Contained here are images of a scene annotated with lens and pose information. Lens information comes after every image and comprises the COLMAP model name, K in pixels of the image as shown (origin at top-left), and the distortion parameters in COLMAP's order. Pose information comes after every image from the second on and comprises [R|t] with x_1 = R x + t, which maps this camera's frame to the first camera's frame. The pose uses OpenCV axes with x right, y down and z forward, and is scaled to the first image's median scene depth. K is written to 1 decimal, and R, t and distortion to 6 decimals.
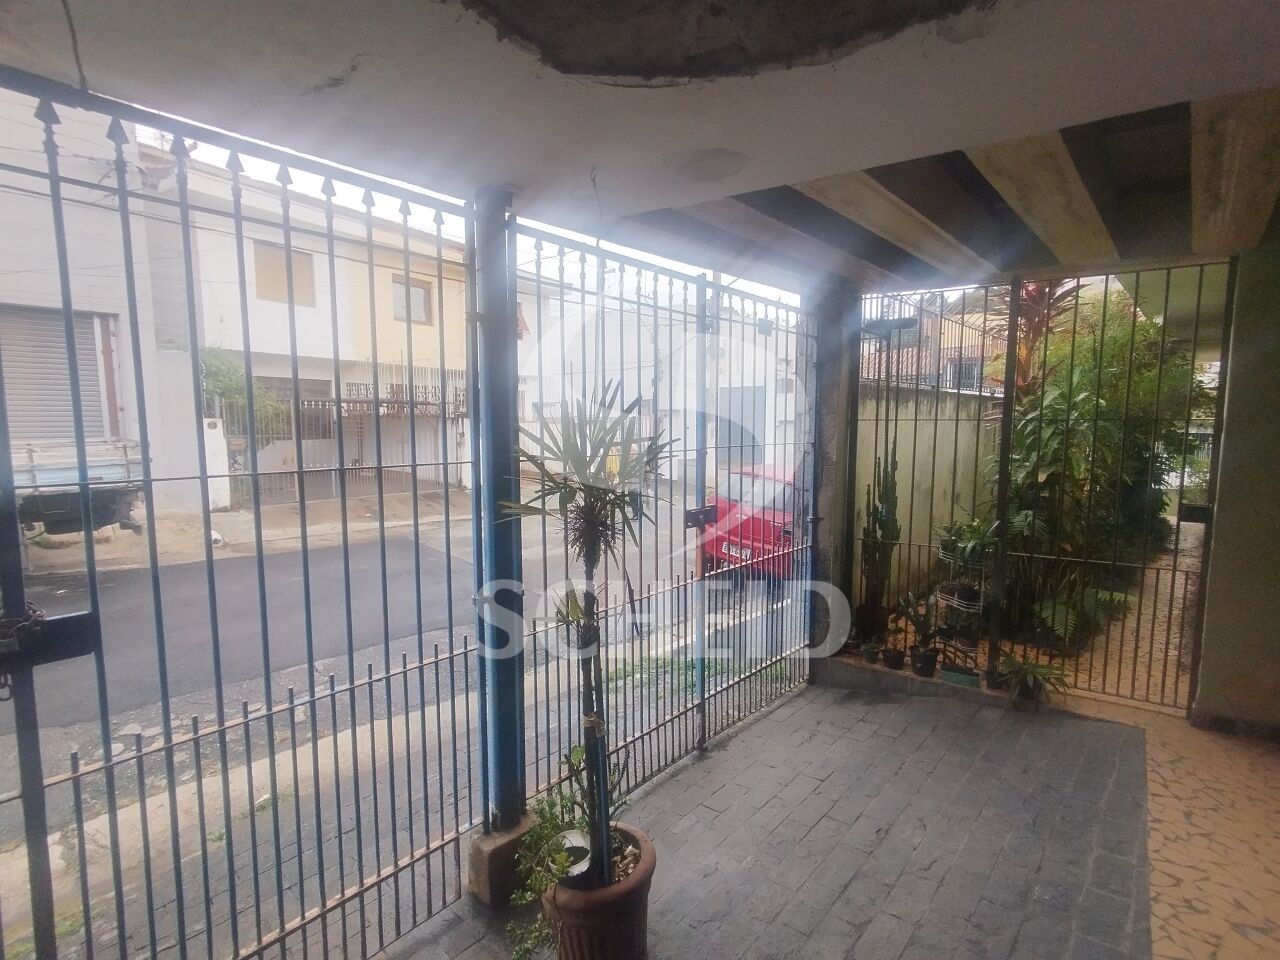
lens RADIAL K [[586.0, 0, 636.9], [0, 586.0, 478.4], [0, 0, 1]] dist [0.000580, 0.000348]
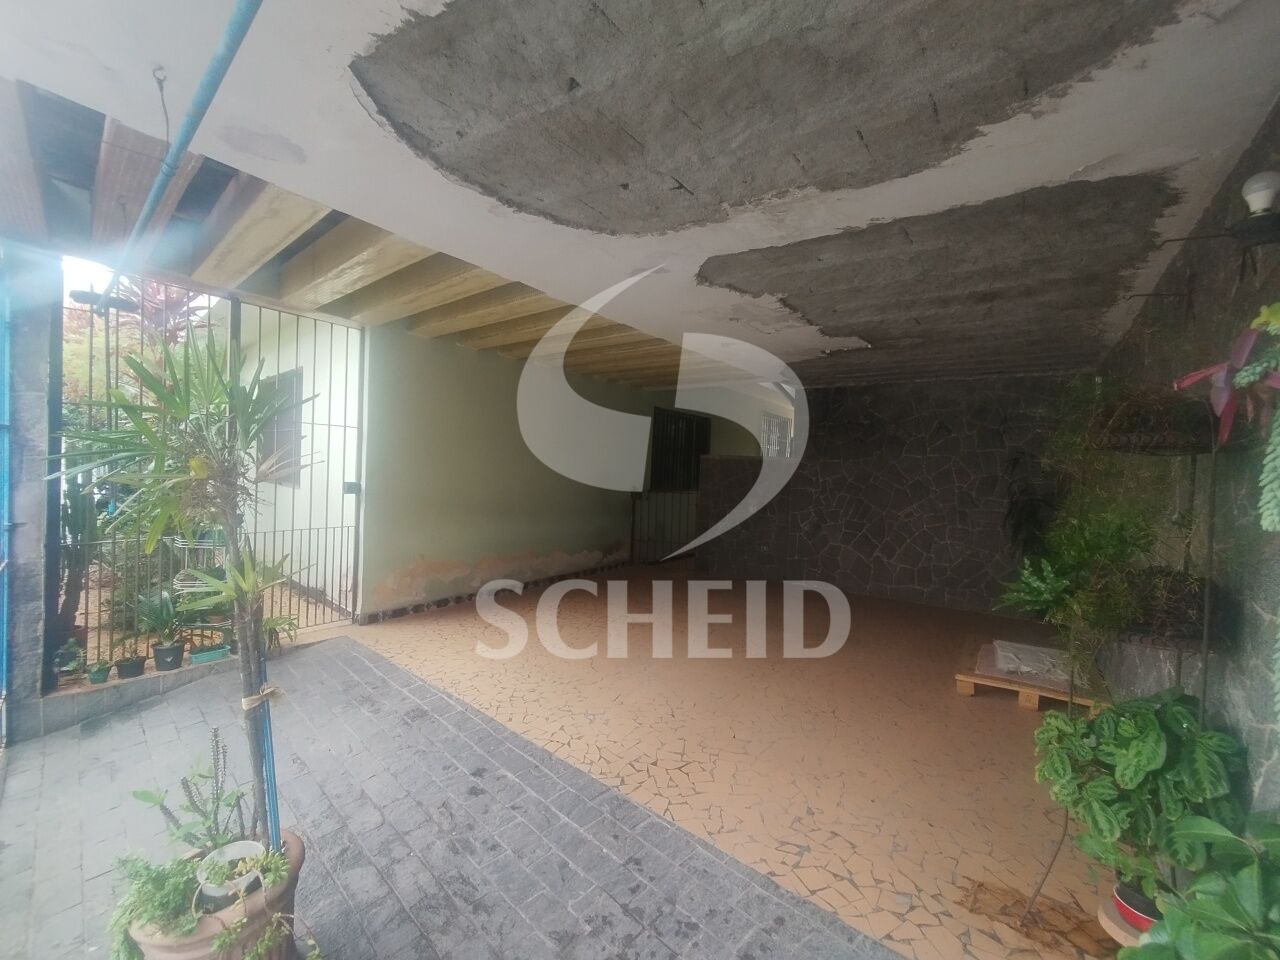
lens RADIAL K [[586.0, 0, 636.9], [0, 586.0, 478.4], [0, 0, 1]] dist [0.000580, 0.000348]
pose [[0.045181, -0.023116, 0.998711, -0.515683], [0.052613, 0.998400, 0.020729, 0.043131], [-0.997592, 0.051608, 0.046325, 0.180966]]
